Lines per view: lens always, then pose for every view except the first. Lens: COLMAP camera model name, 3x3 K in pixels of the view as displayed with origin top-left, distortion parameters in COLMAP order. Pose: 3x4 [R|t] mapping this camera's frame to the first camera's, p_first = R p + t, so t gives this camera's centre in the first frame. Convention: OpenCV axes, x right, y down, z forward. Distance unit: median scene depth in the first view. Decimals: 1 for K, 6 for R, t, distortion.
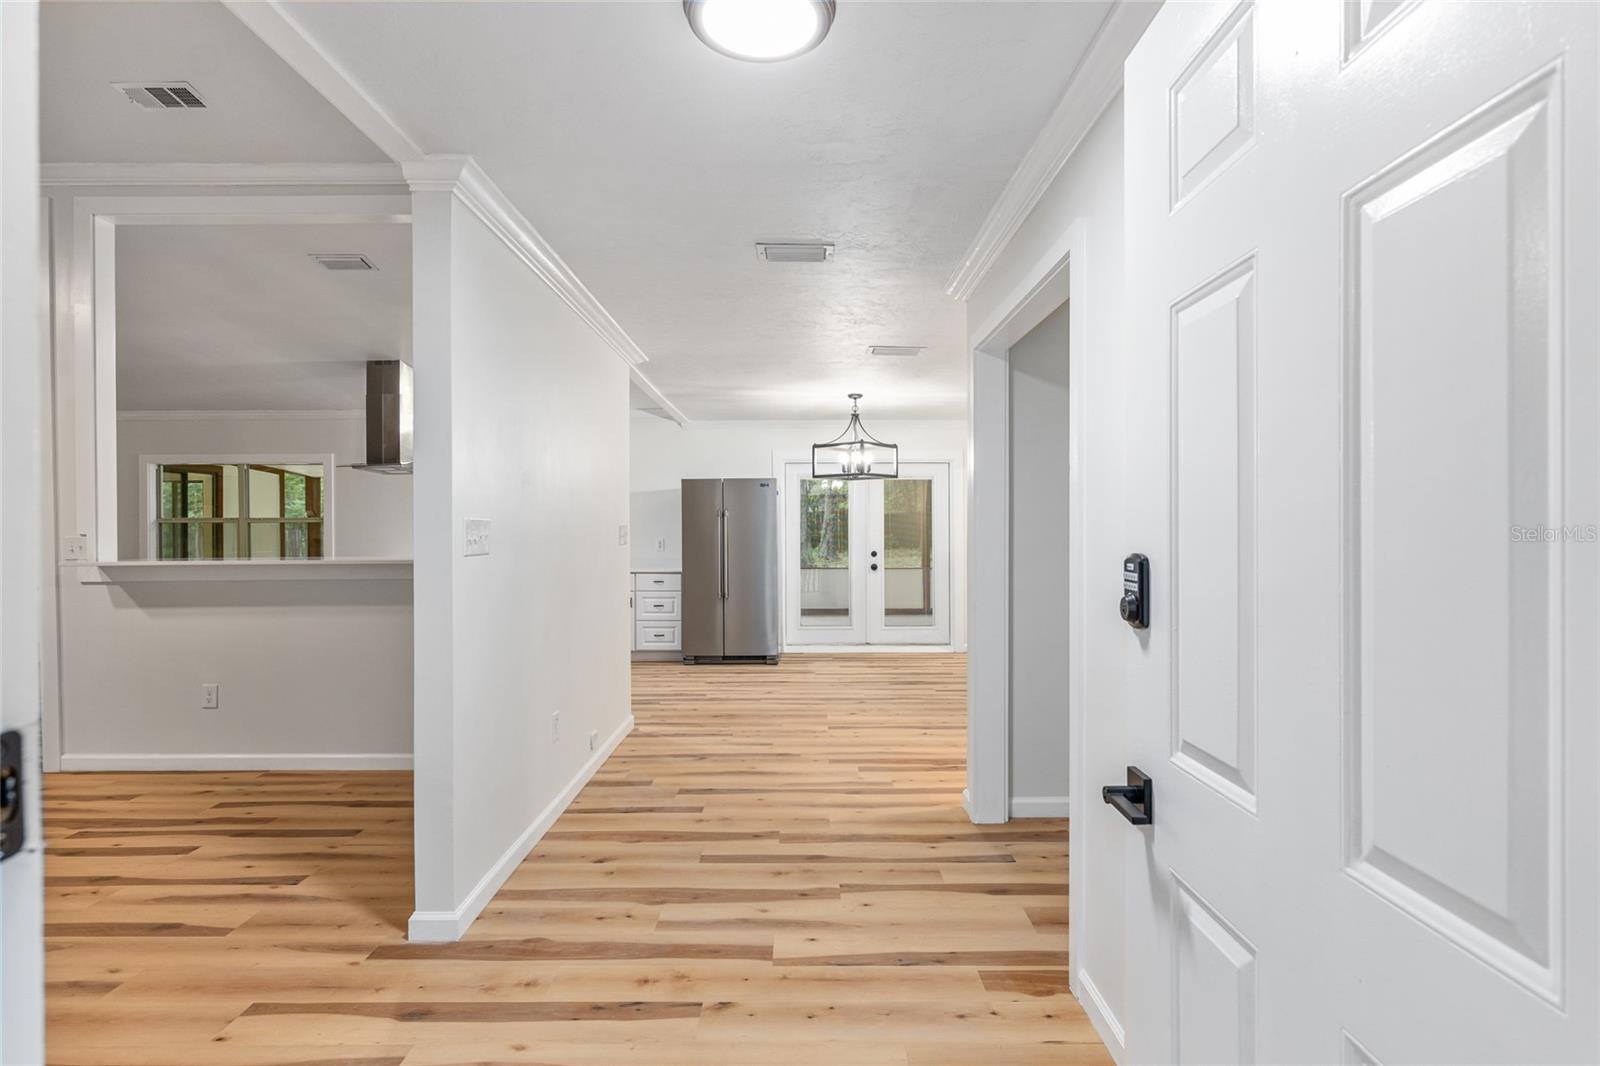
lens RADIAL K [[806.2, 0, 796.2], [0, 806.2, 529.8], [0, 0, 1]] dist [-0.003906, 0.002361]
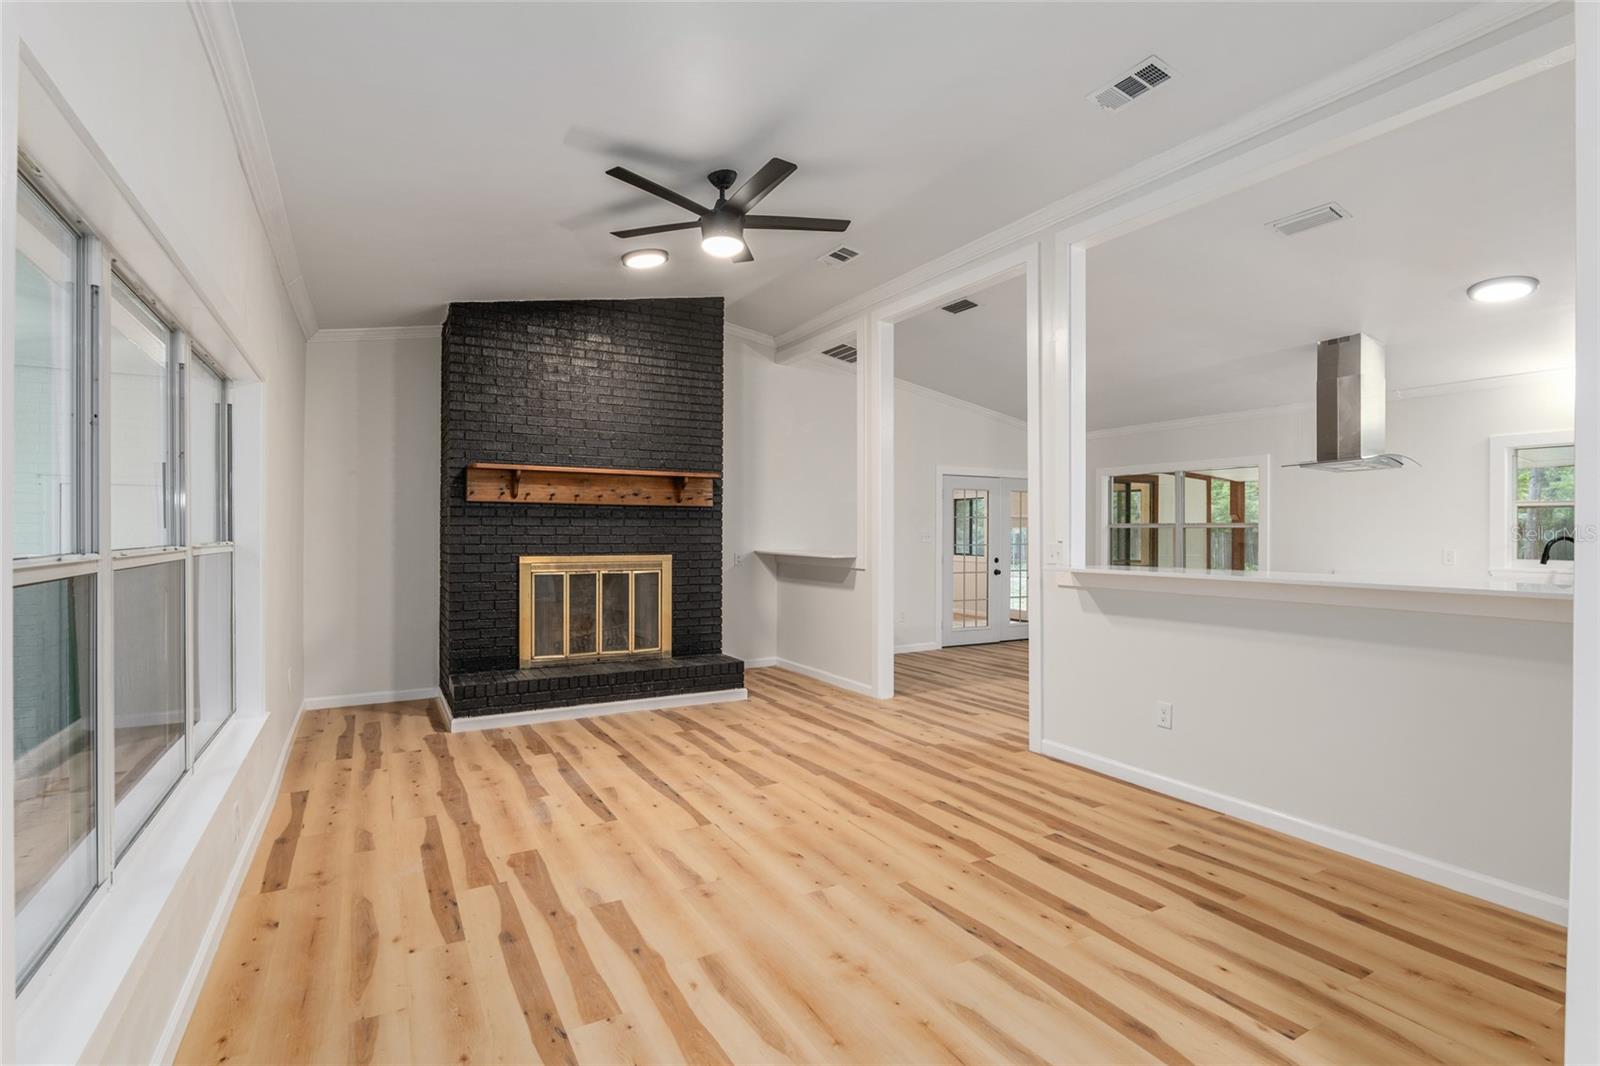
lens RADIAL K [[749.1, 0, 797.1], [0, 749.1, 538.9], [0, 0, 1]] dist [-0.020427, 0.004839]
pose [[0.491690, 0.014216, -0.870654, -0.118476], [-0.005529, 0.999898, 0.013204, -0.006348], [0.870753, -0.001679, 0.491718, 0.126730]]
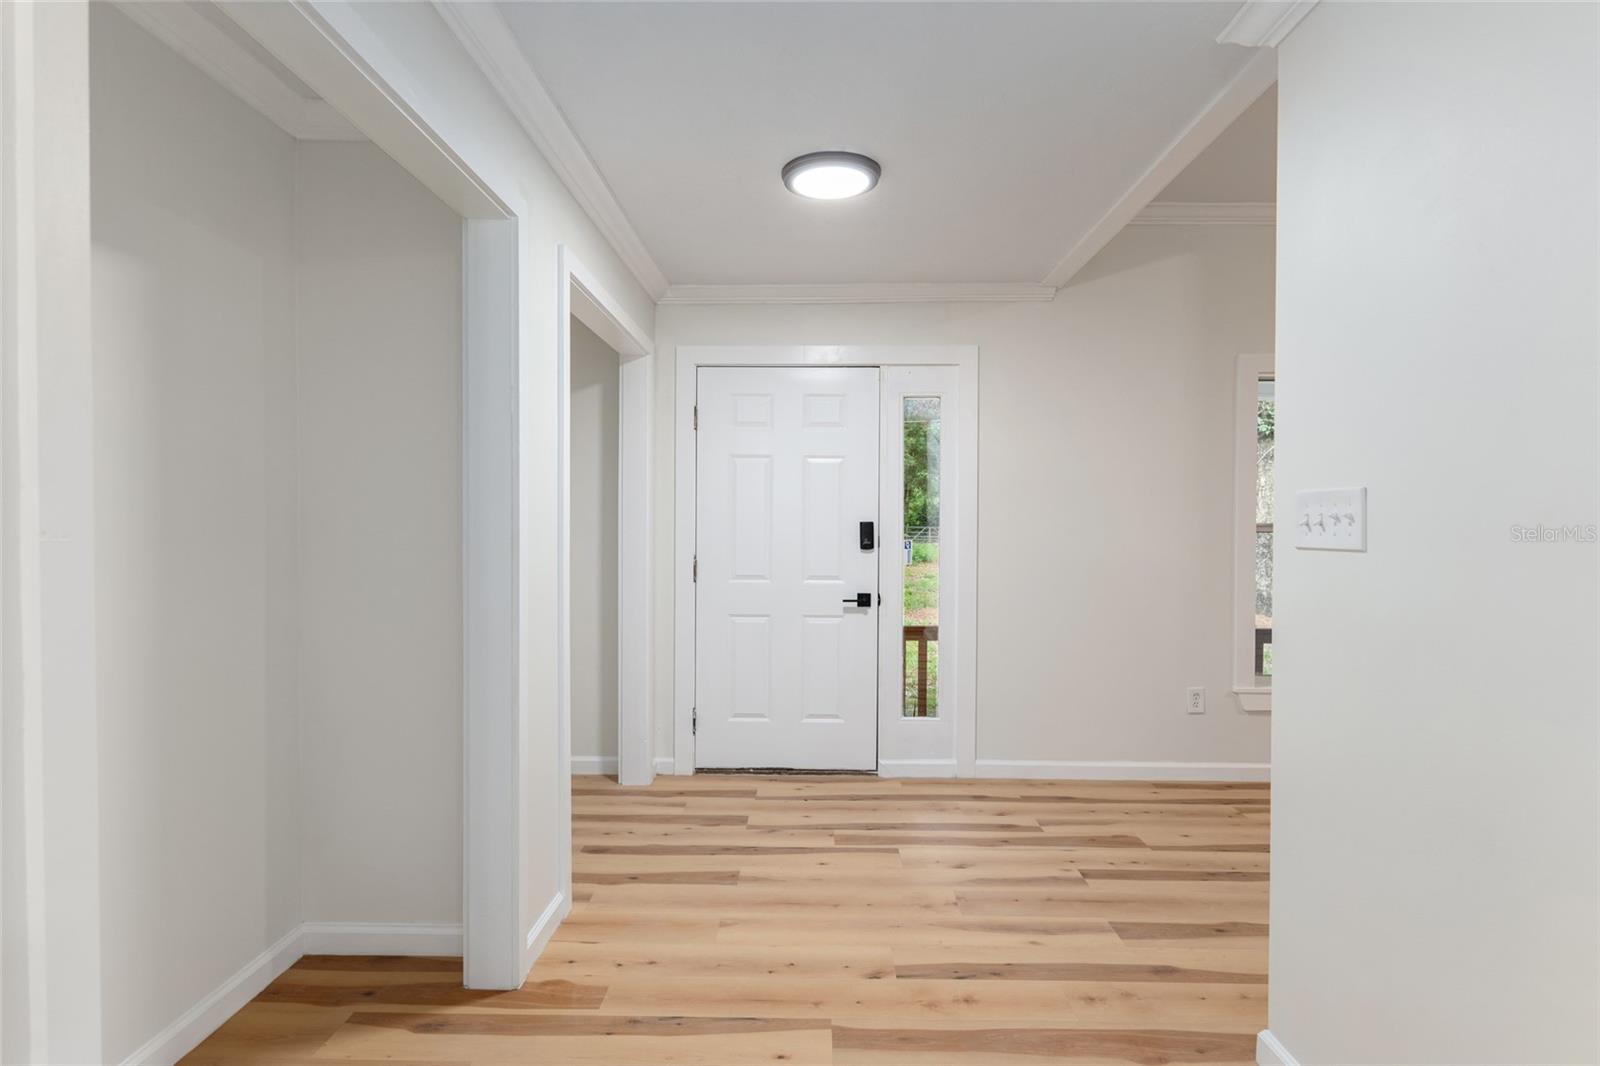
lens RADIAL K [[806.2, 0, 799.2], [0, 806.2, 529.9], [0, 0, 1]] dist [-0.003906, 0.002361]
pose [[-0.999824, -0.001617, 0.018707, -0.003717], [-0.001511, 0.999983, 0.005686, 0.005770], [-0.018716, 0.005657, -0.999809, 0.660516]]
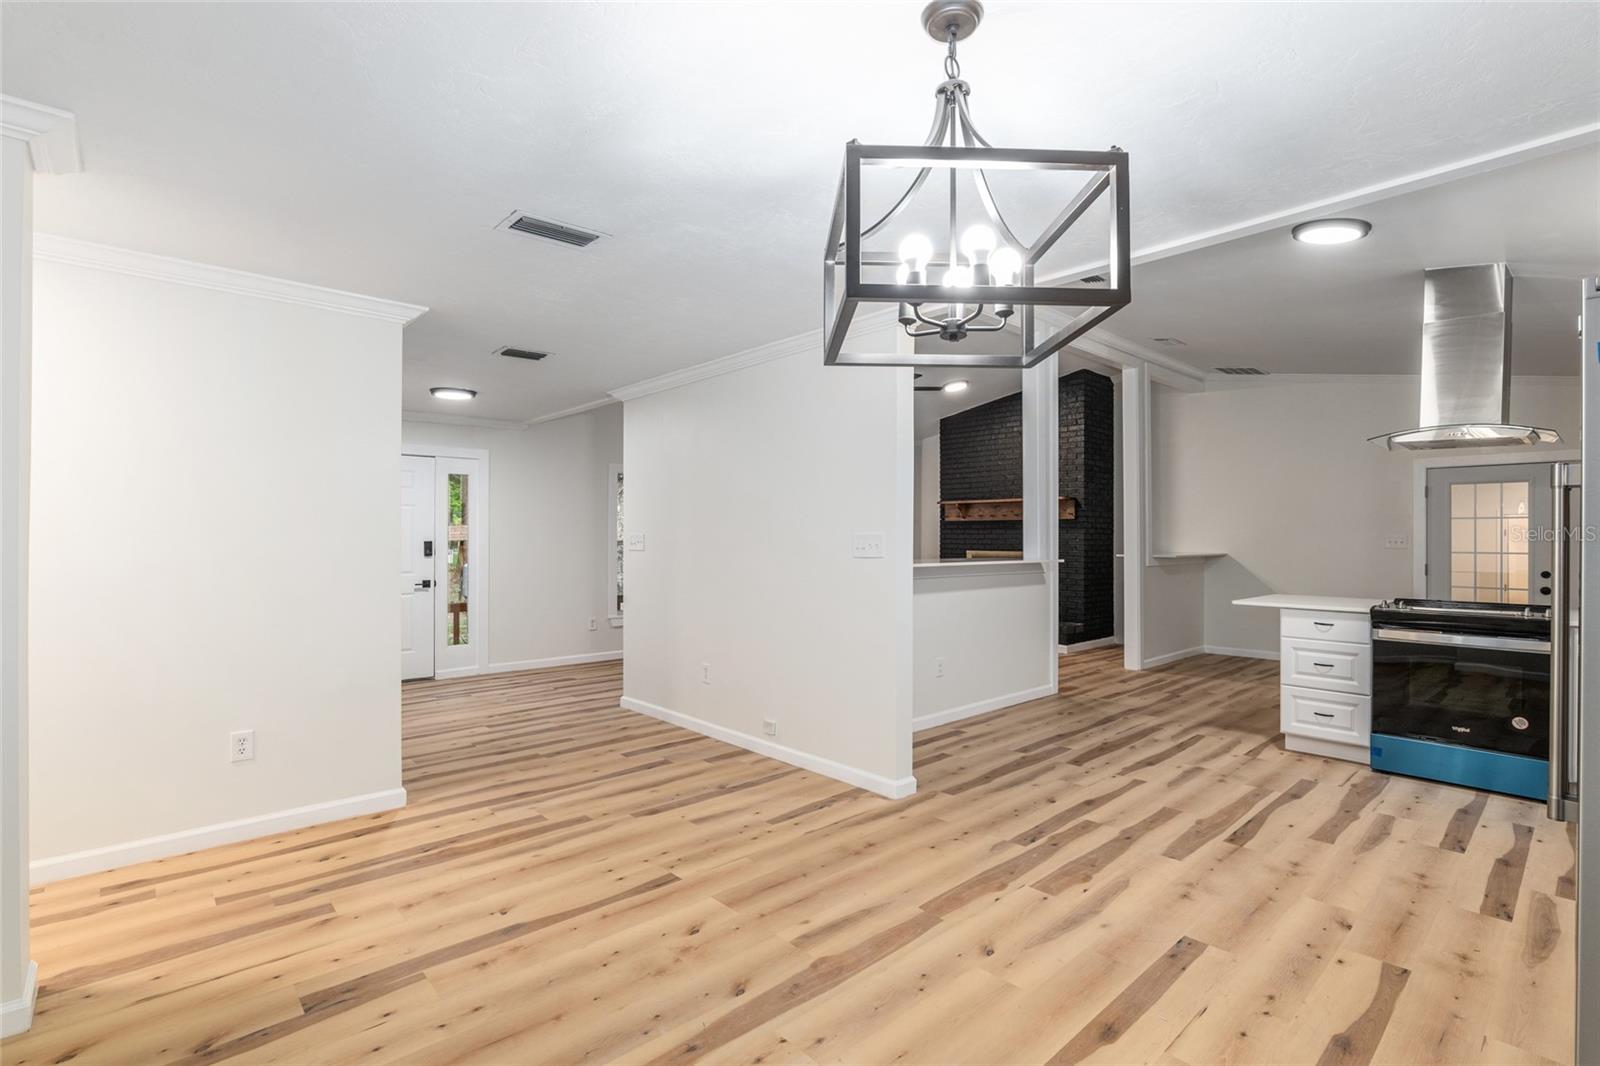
lens RADIAL K [[749.1, 0, 790.3], [0, 749.1, 537.7], [0, 0, 1]] dist [-0.020427, 0.004839]
pose [[-0.744576, 0.001169, -0.667537, 0.268432], [0.000980, 0.999999, 0.000659, -0.001641], [0.667538, -0.000164, -0.744576, 1.147199]]
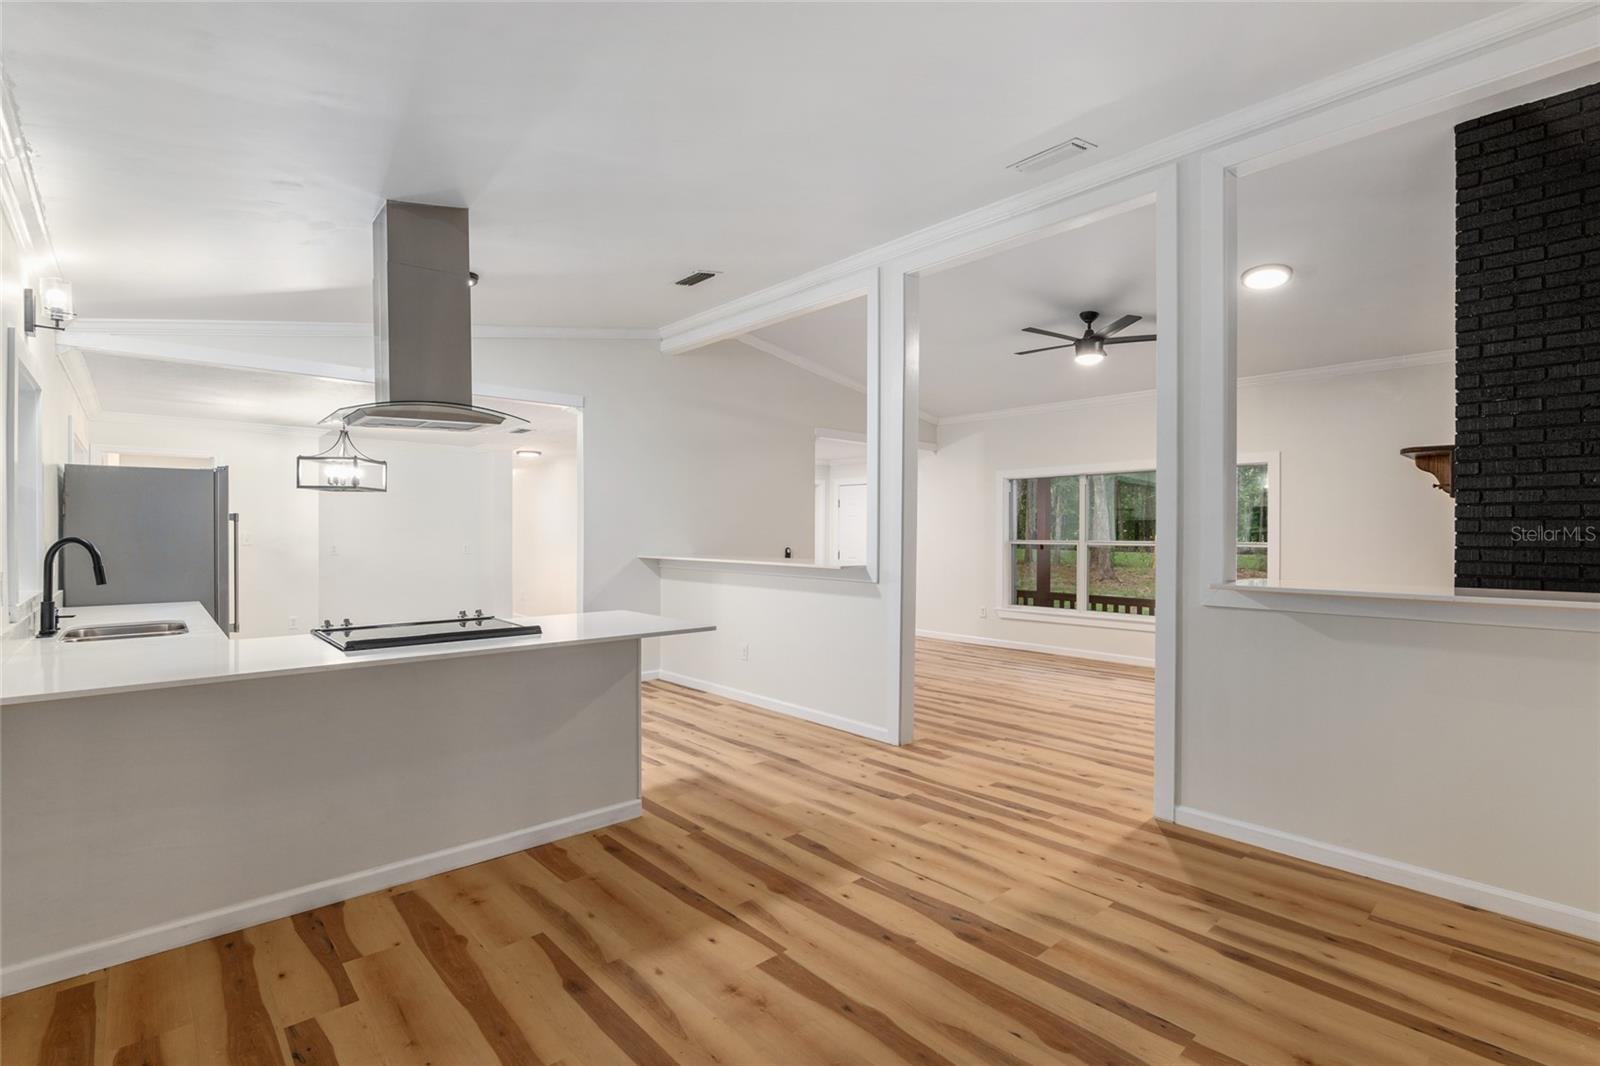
lens RADIAL K [[749.1, 0, 789.0], [0, 749.1, 535.0], [0, 0, 1]] dist [-0.020427, 0.004839]
pose [[-0.659289, -0.001622, 0.751888, -1.078916], [-0.001506, 0.999999, 0.000838, -0.005841], [-0.751888, -0.000580, -0.659290, 1.225003]]
